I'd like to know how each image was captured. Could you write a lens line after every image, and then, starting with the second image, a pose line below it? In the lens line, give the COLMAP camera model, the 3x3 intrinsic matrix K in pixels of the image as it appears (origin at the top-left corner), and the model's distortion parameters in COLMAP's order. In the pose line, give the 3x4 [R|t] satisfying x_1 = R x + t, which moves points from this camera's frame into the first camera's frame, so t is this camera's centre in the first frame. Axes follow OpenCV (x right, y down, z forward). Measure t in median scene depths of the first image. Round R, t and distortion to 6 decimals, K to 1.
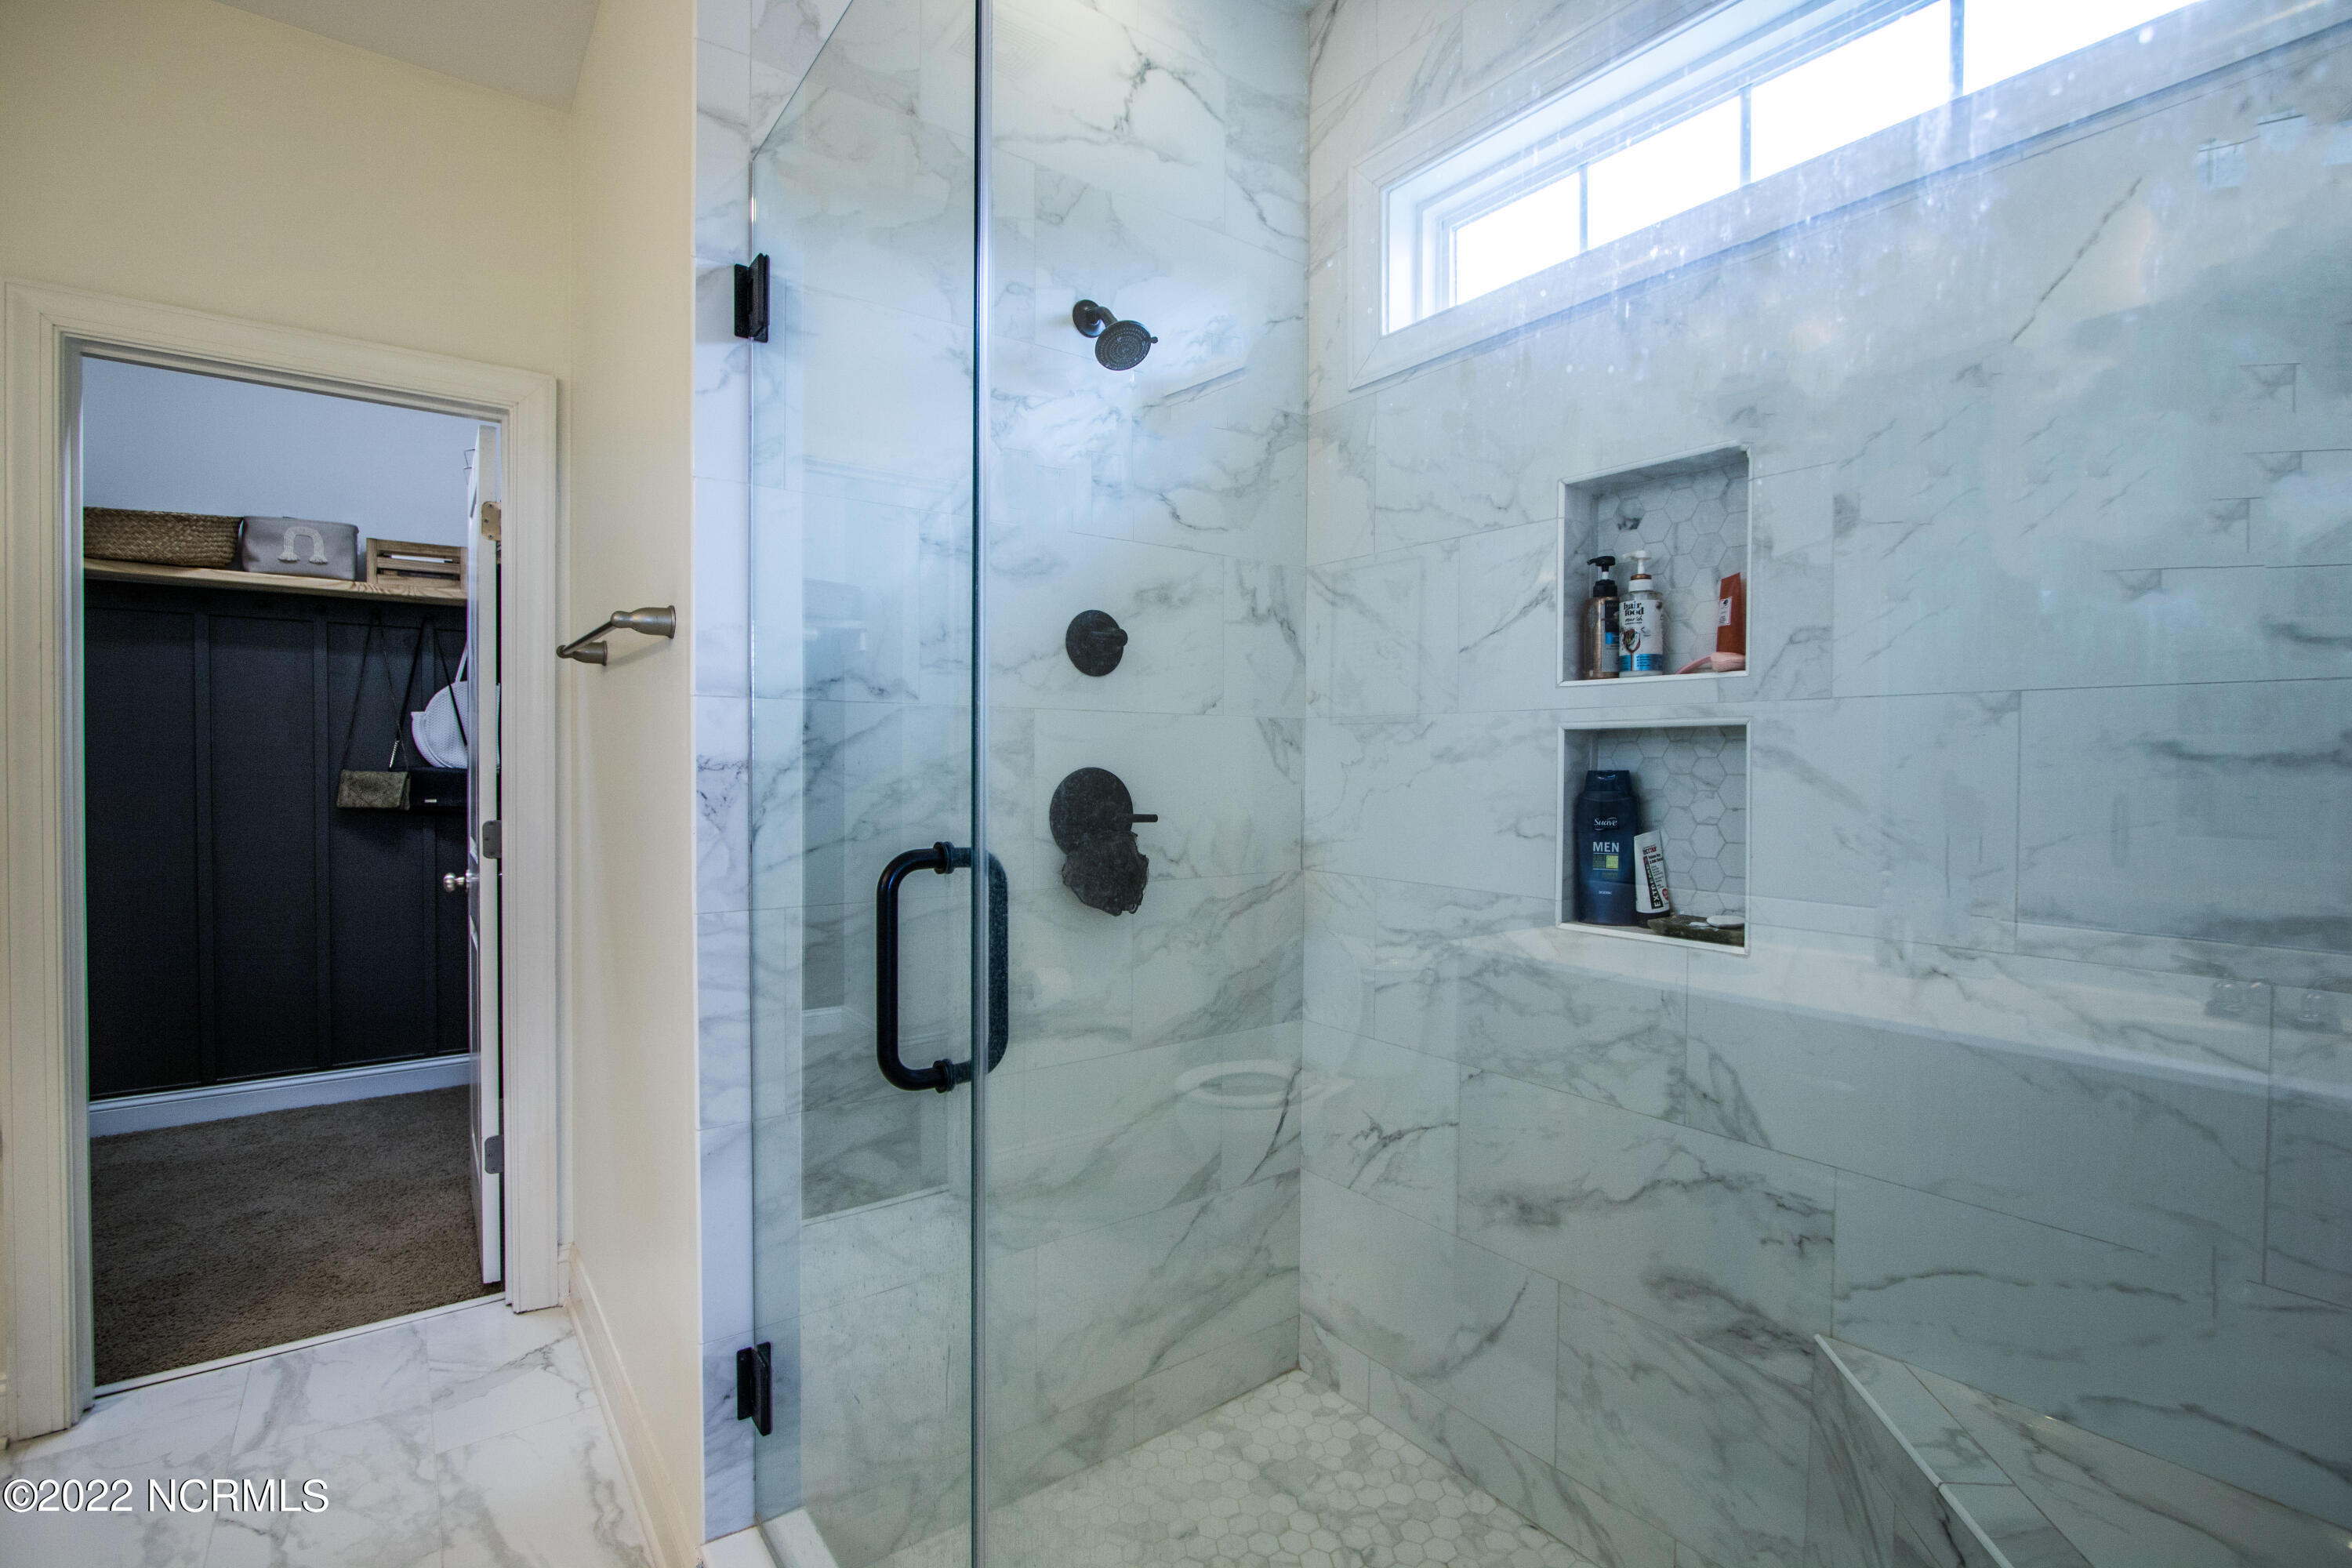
lens RADIAL K [[1074.1, 0, 1179.7], [0, 1074.1, 777.0], [0, 0, 1]] dist [-0.016974, 0.000395]
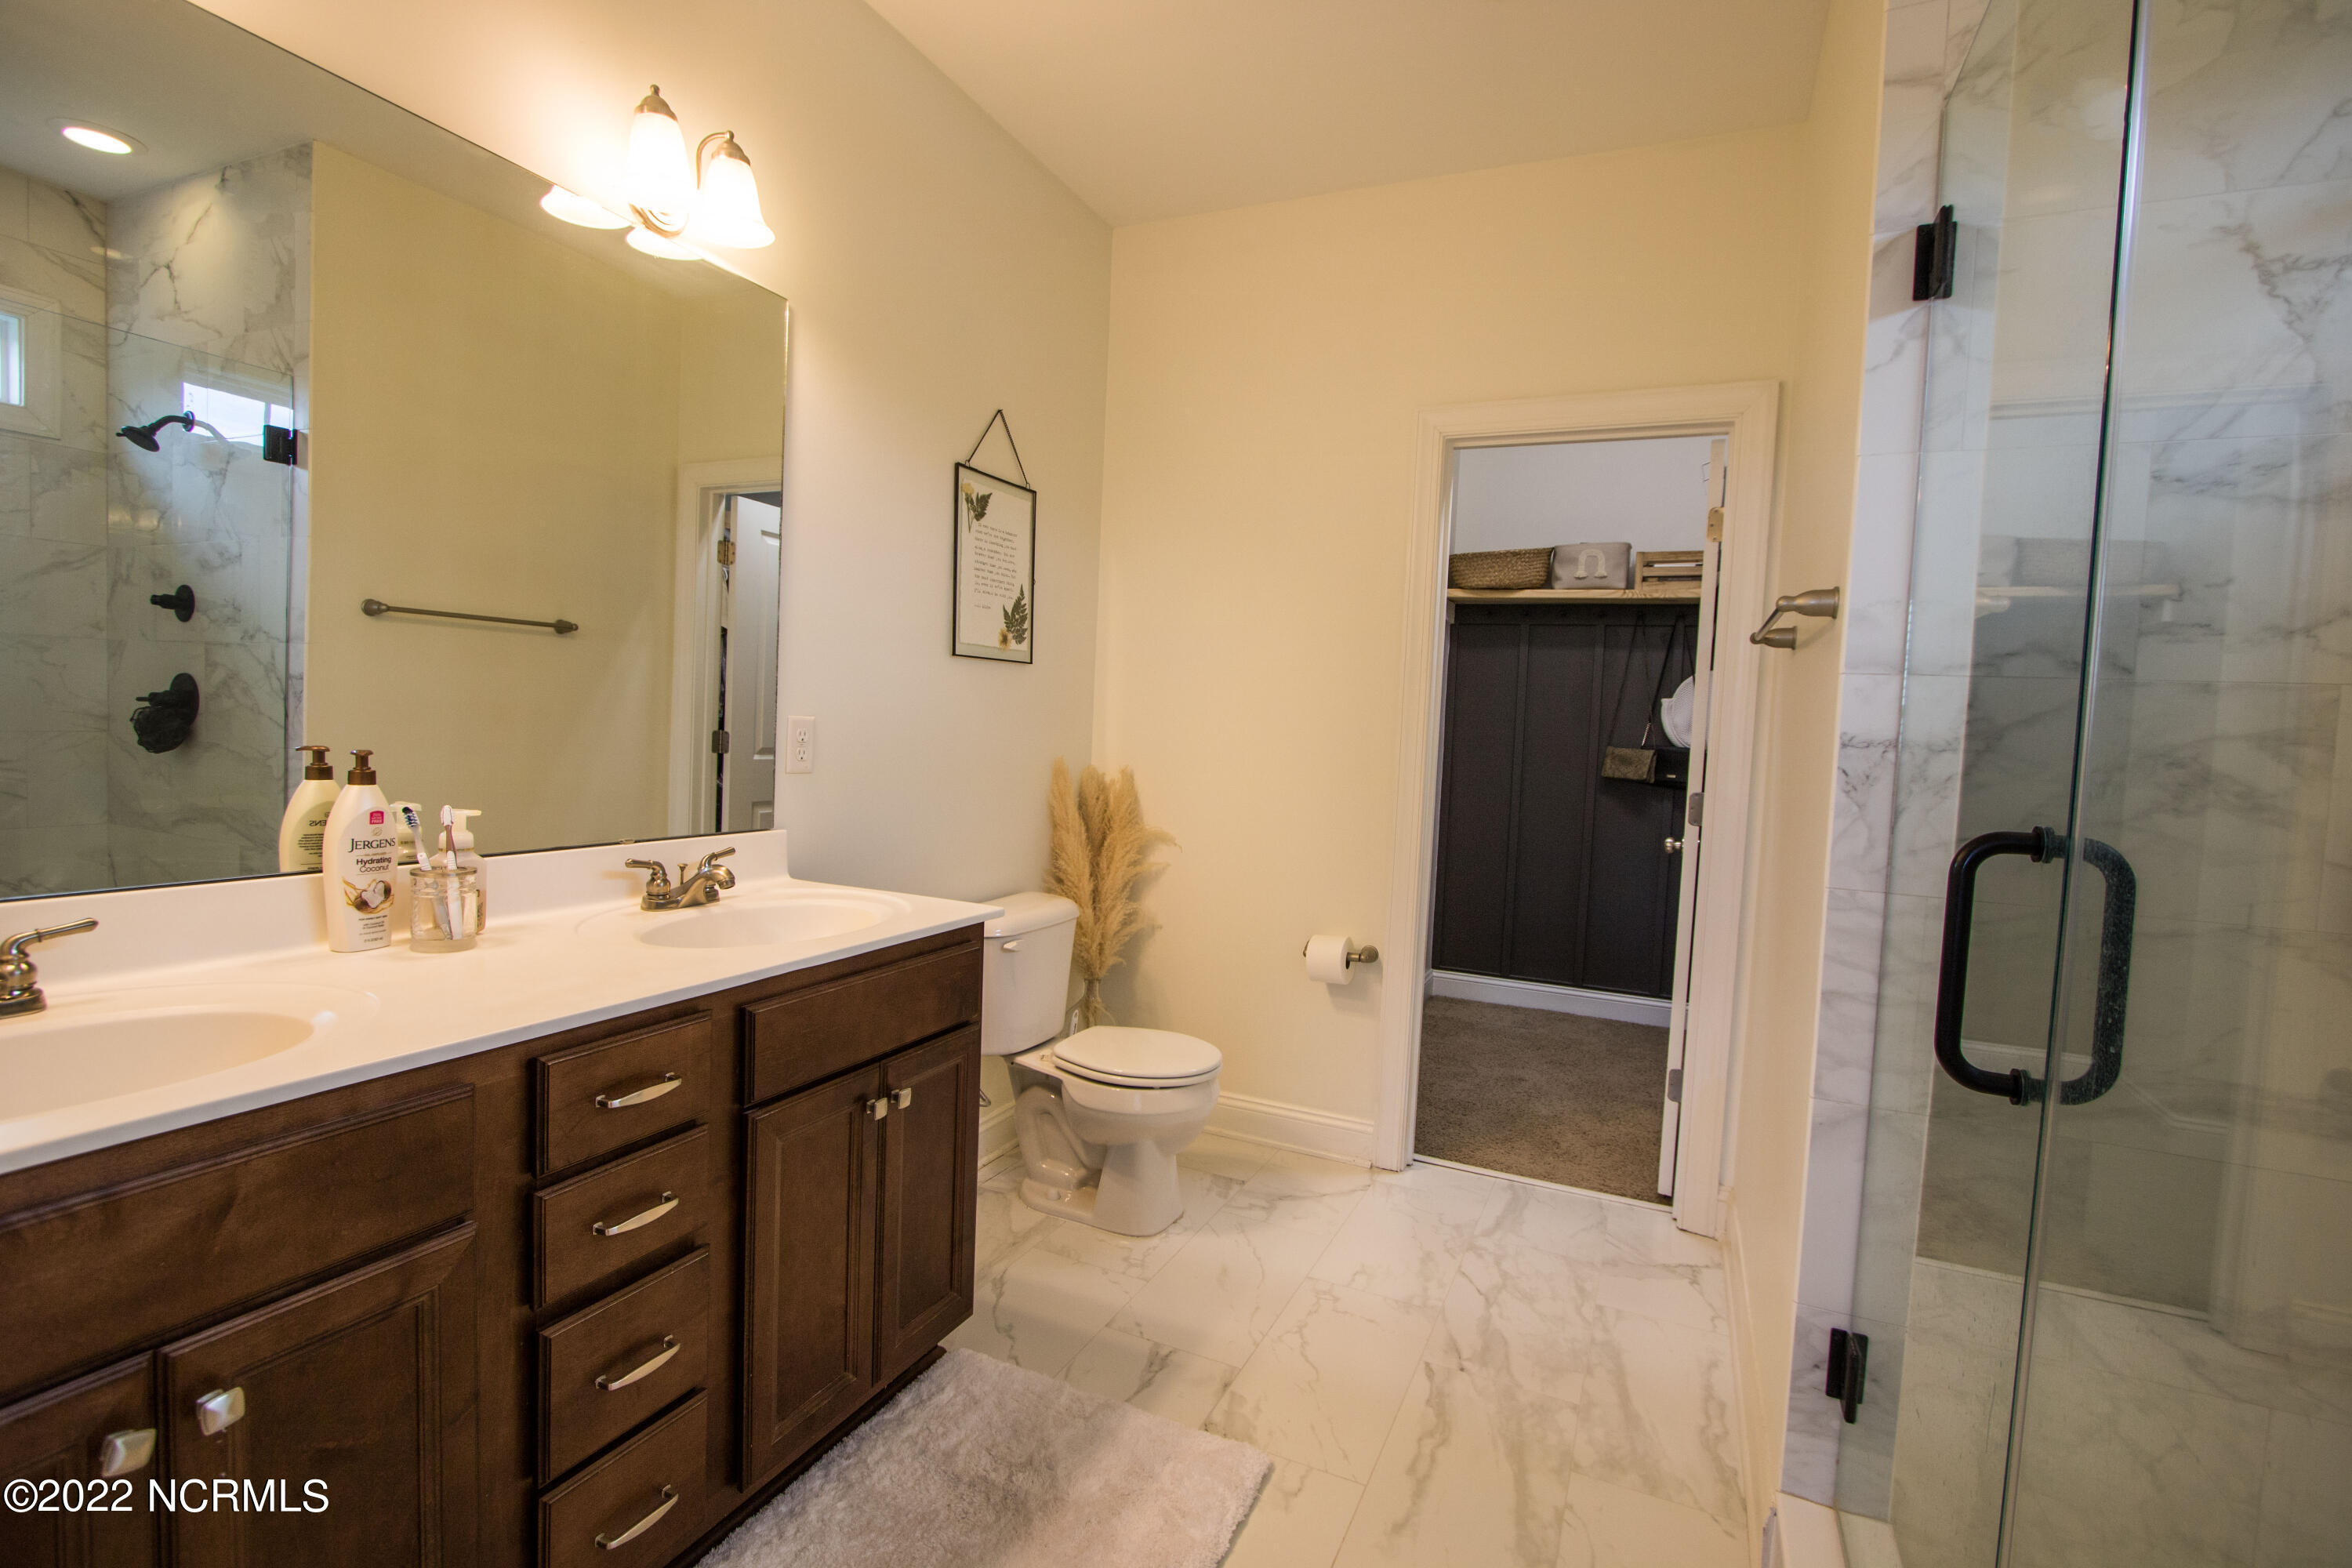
lens RADIAL K [[1074.1, 0, 1175.7], [0, 1074.1, 781.6], [0, 0, 1]] dist [-0.016974, 0.000395]
pose [[0.469755, 0.065607, -0.880356, 0.126776], [-0.056084, 0.997438, 0.044406, 0.014447], [0.881014, 0.028513, 0.472231, -0.027696]]
